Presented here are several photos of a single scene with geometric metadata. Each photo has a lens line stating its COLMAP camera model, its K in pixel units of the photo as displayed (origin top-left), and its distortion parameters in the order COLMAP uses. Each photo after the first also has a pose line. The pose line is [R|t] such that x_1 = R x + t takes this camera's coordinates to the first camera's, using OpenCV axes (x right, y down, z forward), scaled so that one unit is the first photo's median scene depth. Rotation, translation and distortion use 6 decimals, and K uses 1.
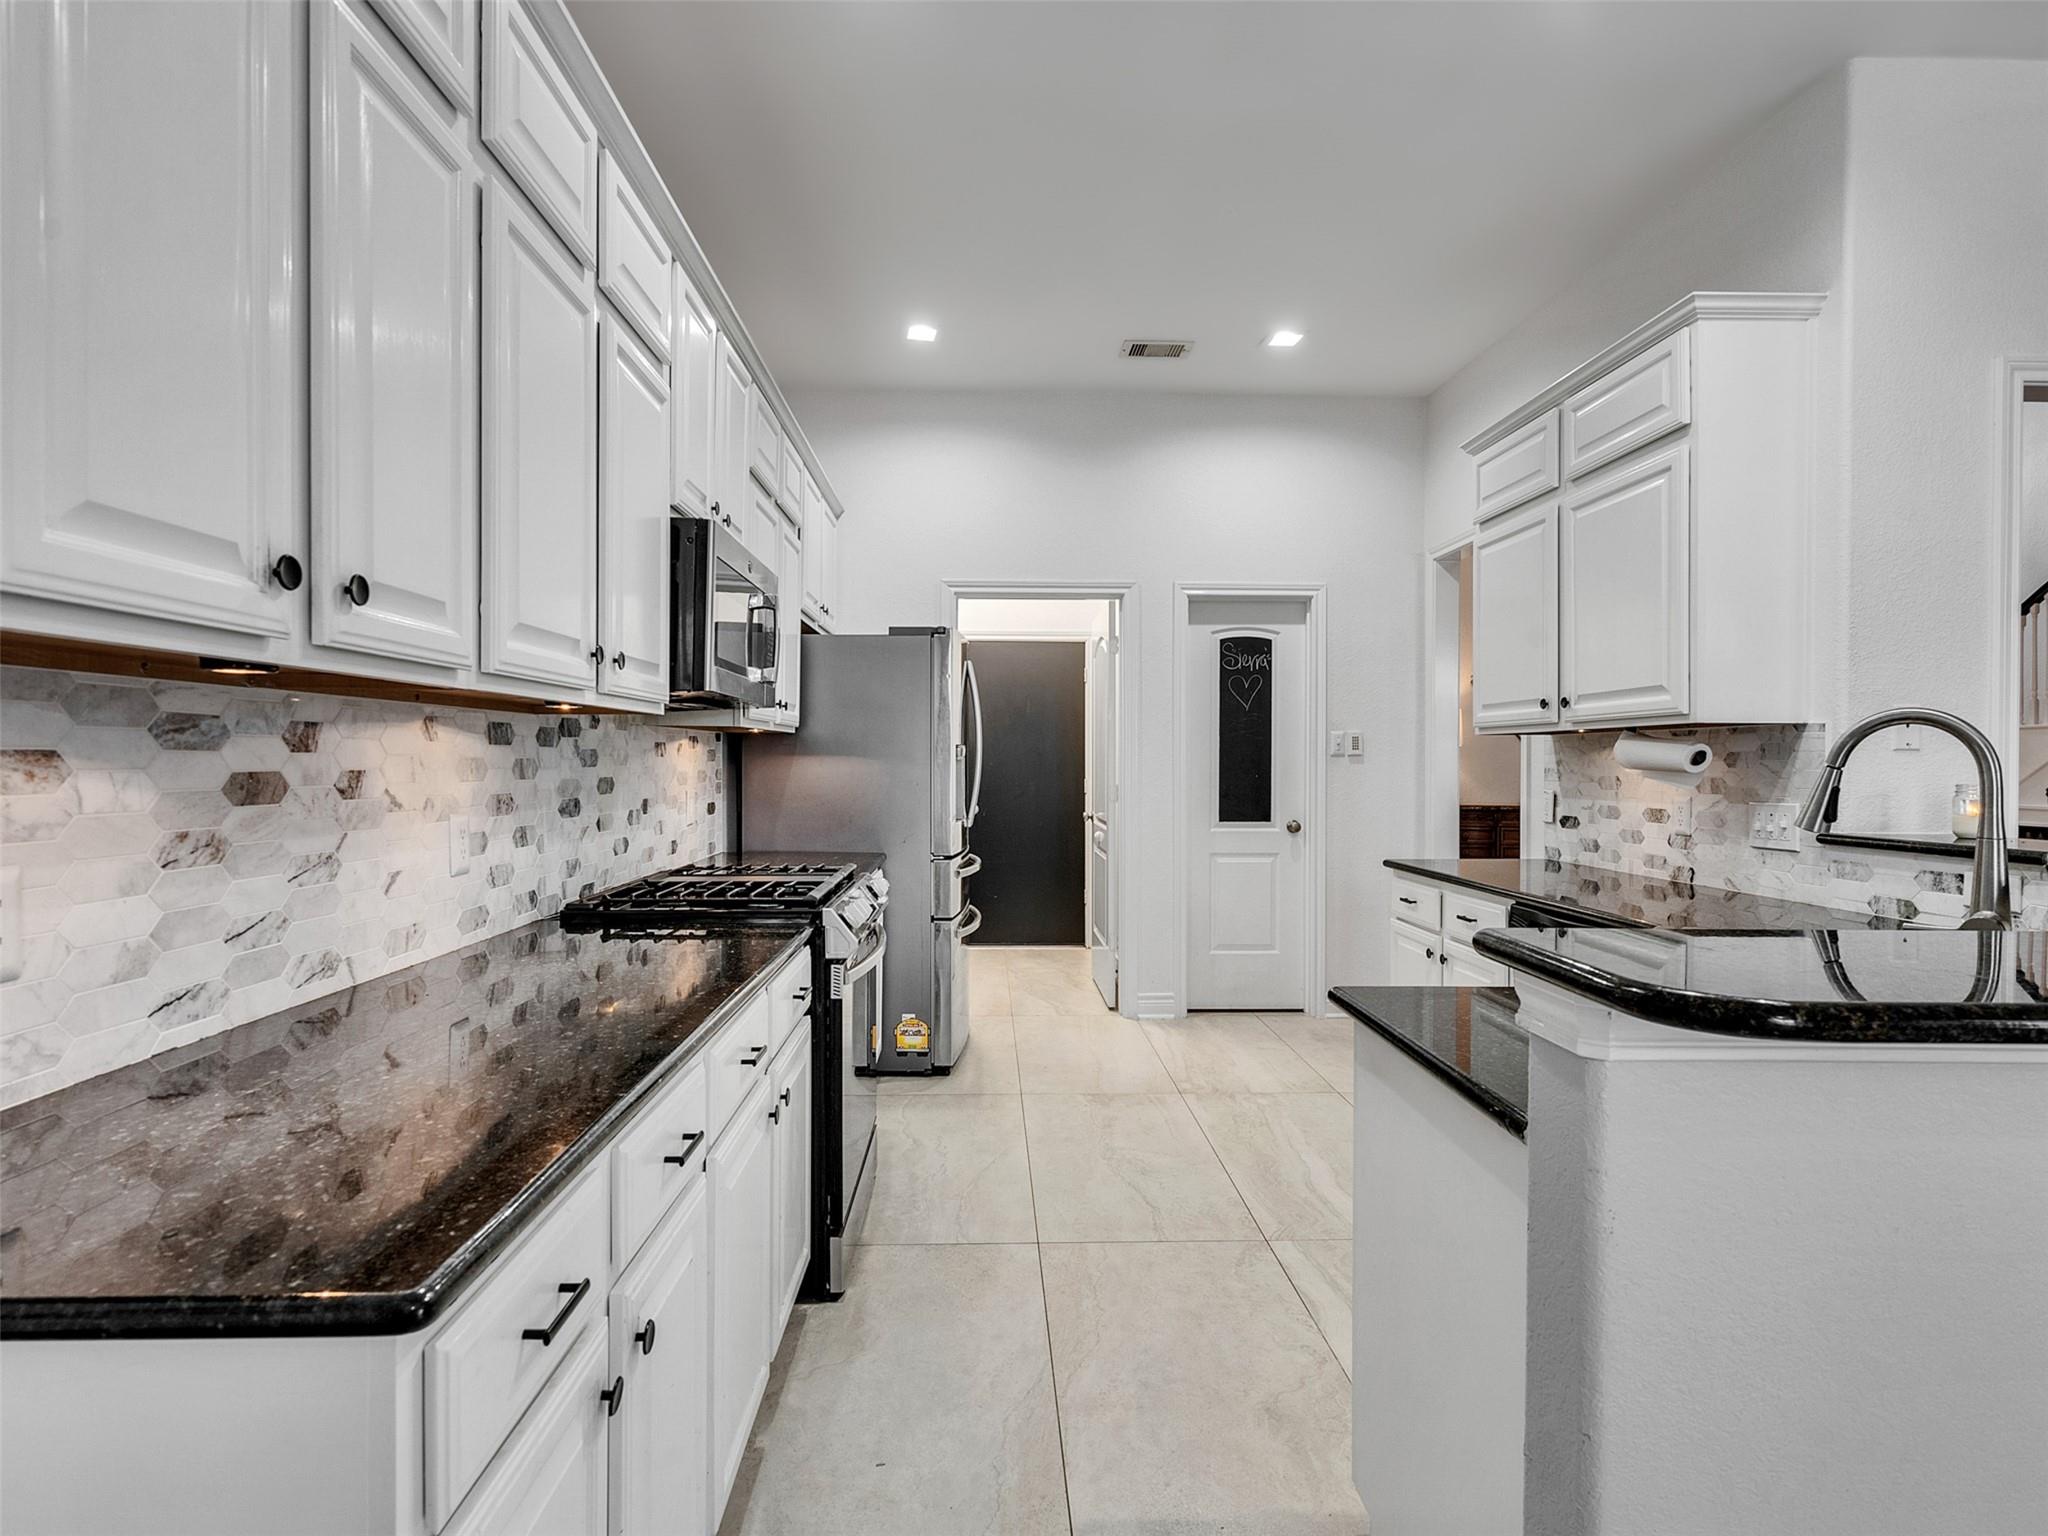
lens RADIAL K [[1054.6, 0, 1014.2], [0, 1054.6, 766.4], [0, 0, 1]] dist [-0.004482, 0.004578]
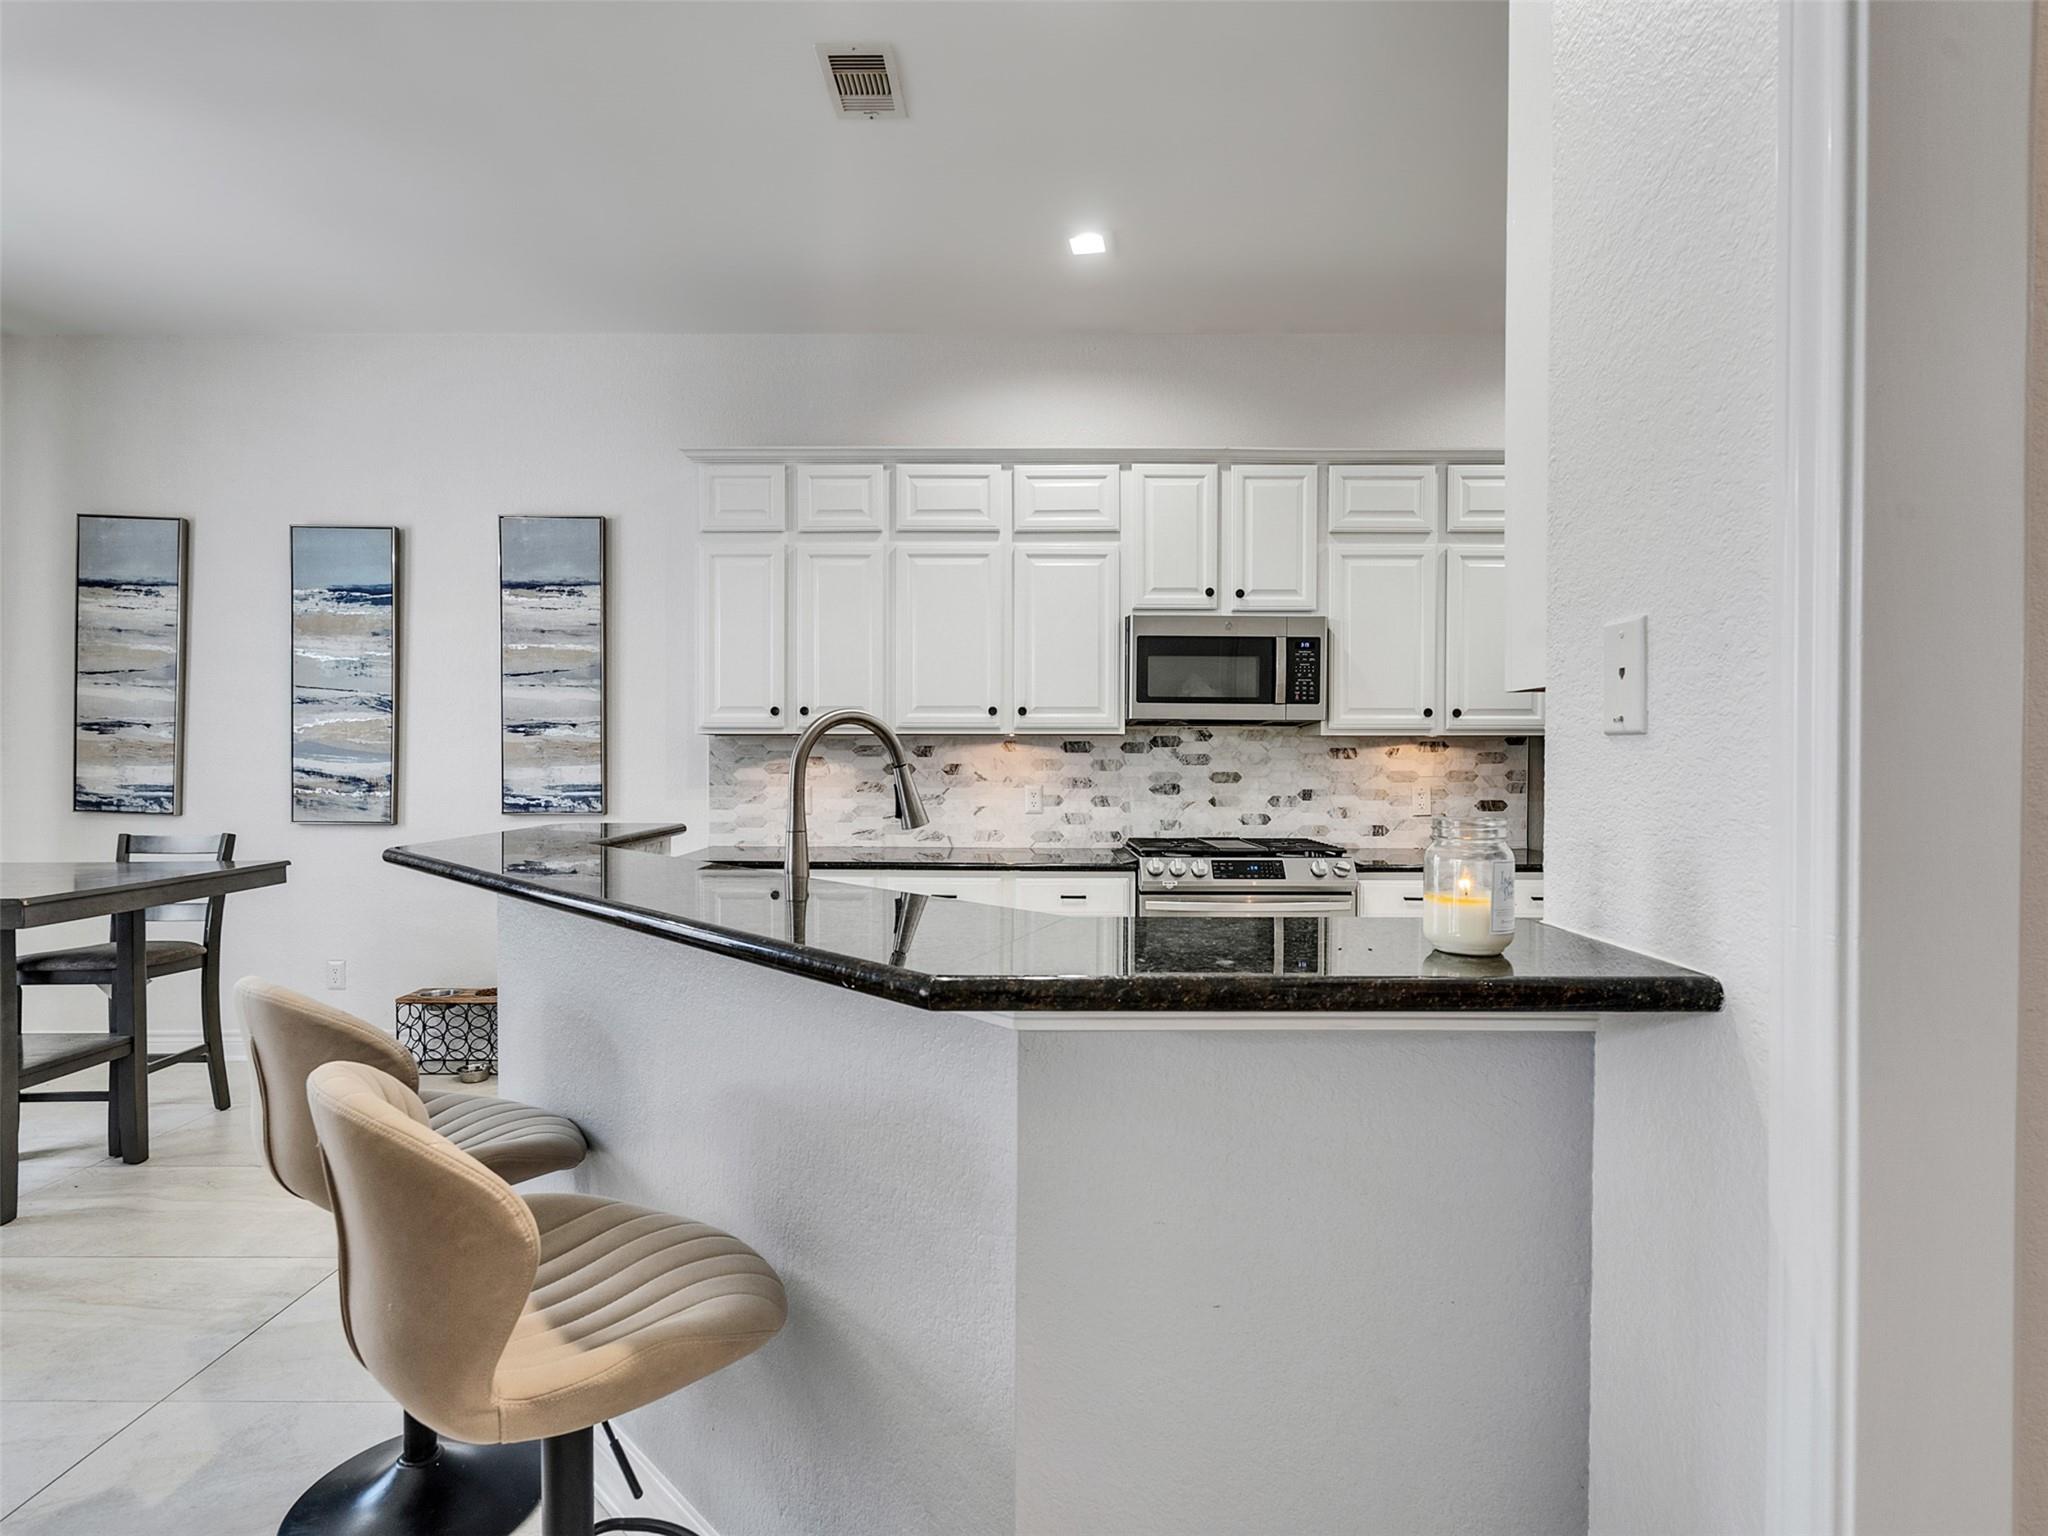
lens RADIAL K [[1054.6, 0, 1013.7], [0, 1054.6, 766.1], [0, 0, 1]] dist [-0.004482, 0.004578]
pose [[-0.031973, 0.002018, -0.999487, 1.132187], [-0.010235, 0.999945, 0.002347, 0.000780], [0.999436, 0.010305, -0.031951, 0.715032]]
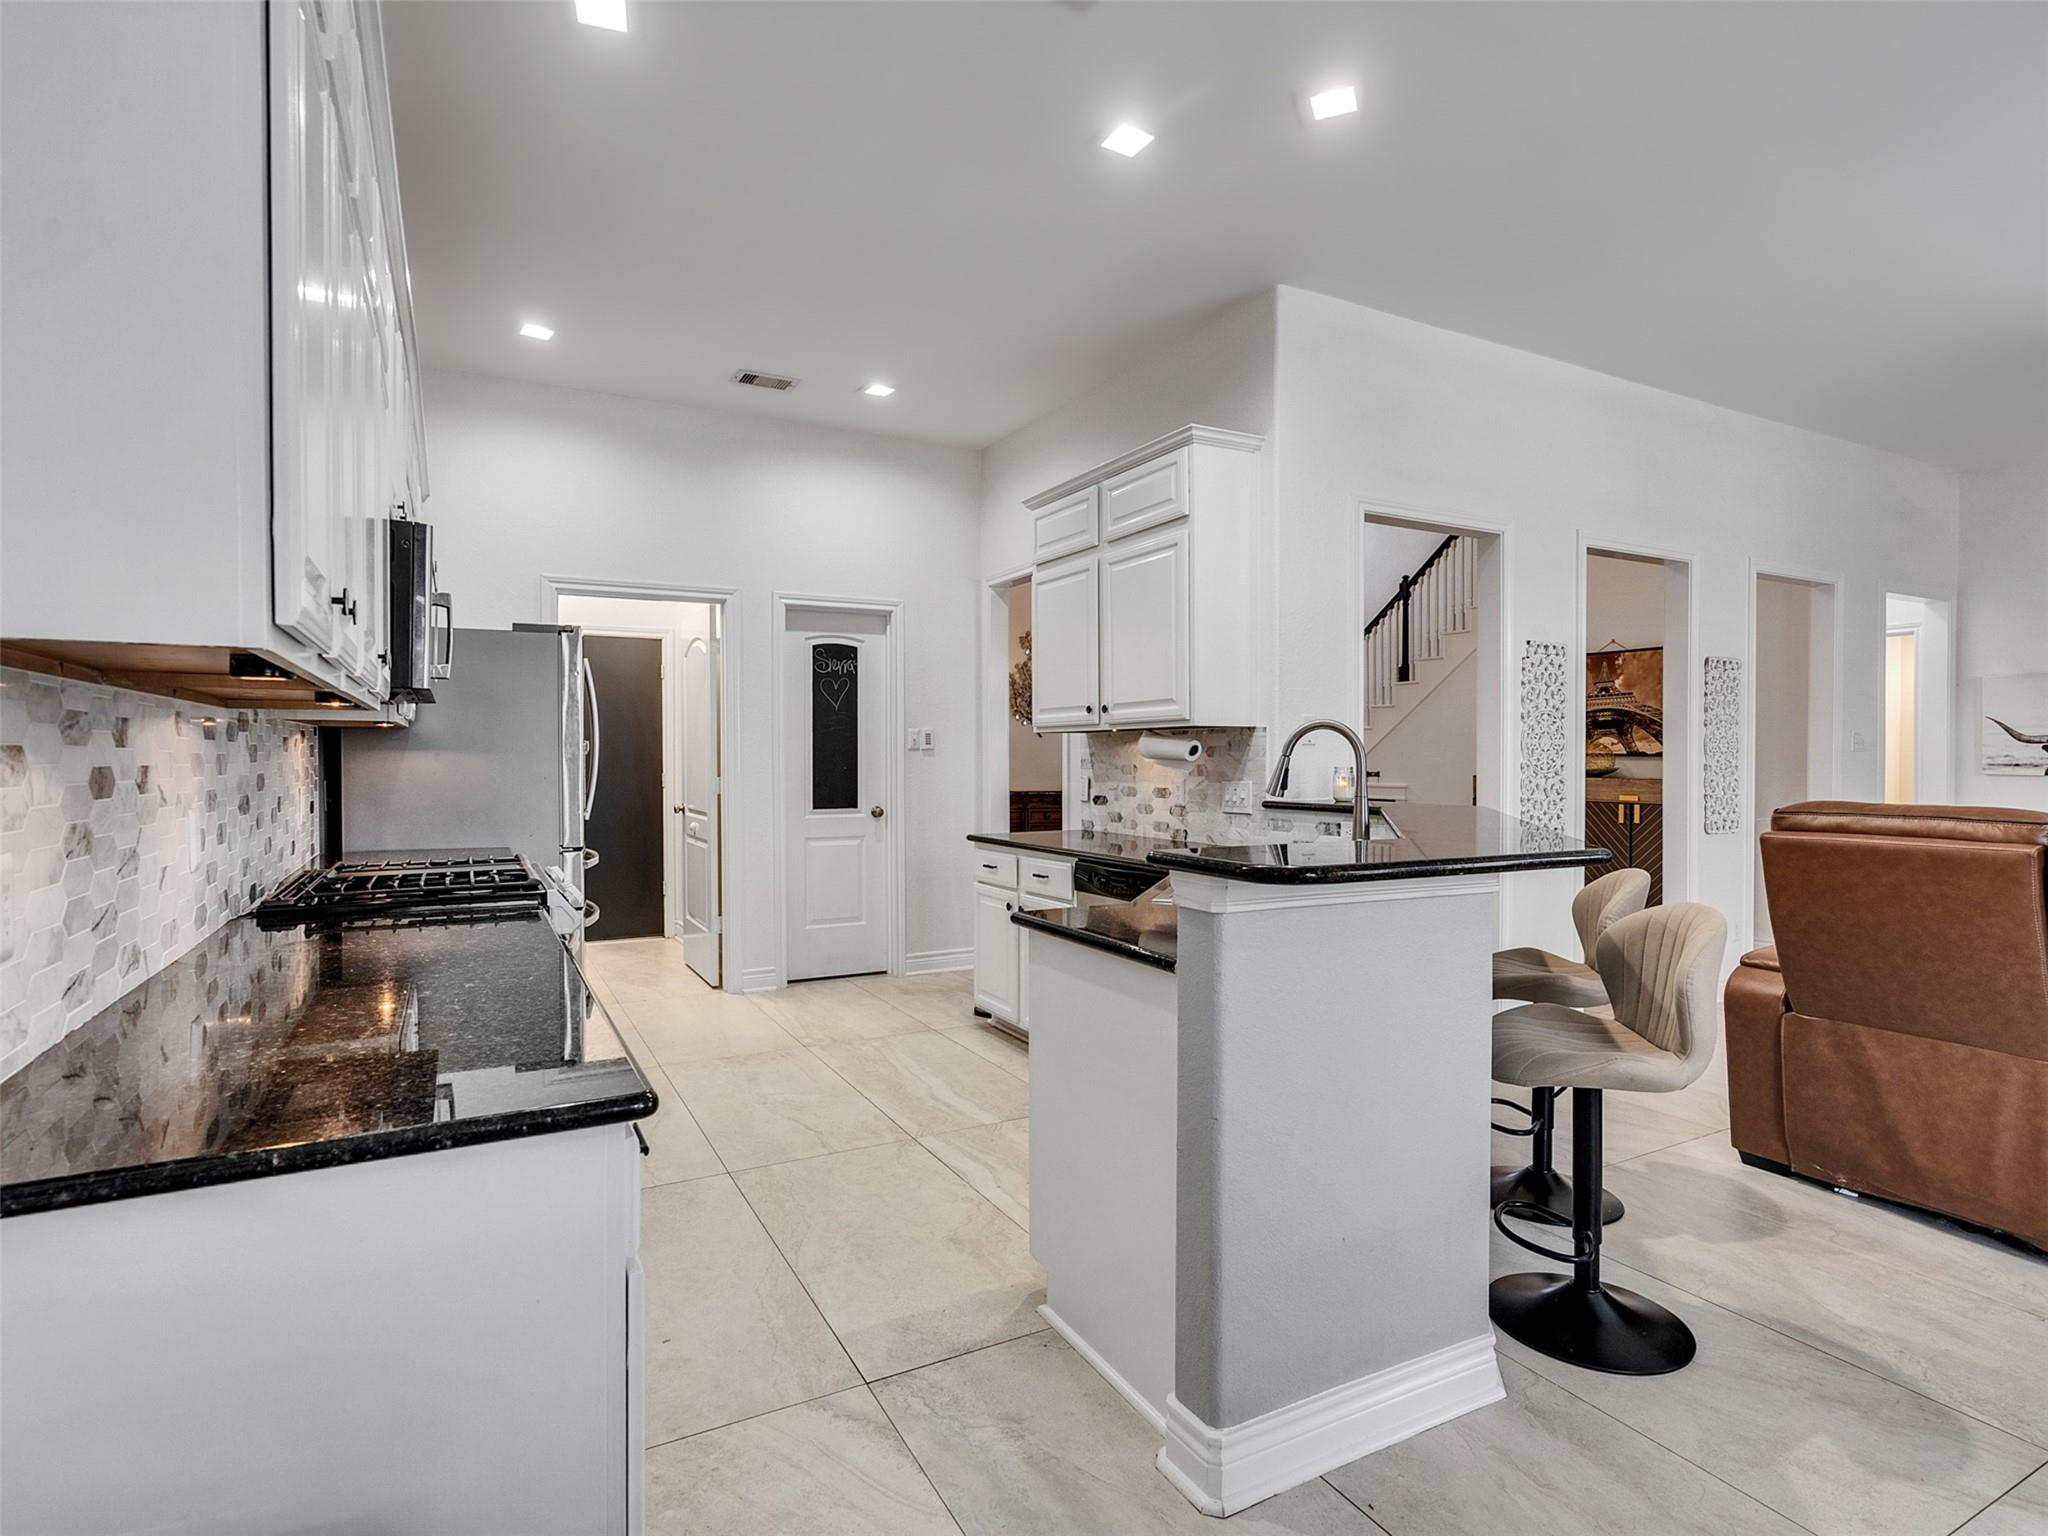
lens RADIAL K [[1054.6, 0, 1020.3], [0, 1054.6, 768.5], [0, 0, 1]] dist [-0.004482, 0.004578]
pose [[0.894054, -0.010535, 0.447836, -0.191239], [0.007514, 0.999935, 0.008521, 0.002447], [-0.447896, -0.004253, 0.894075, -0.160951]]
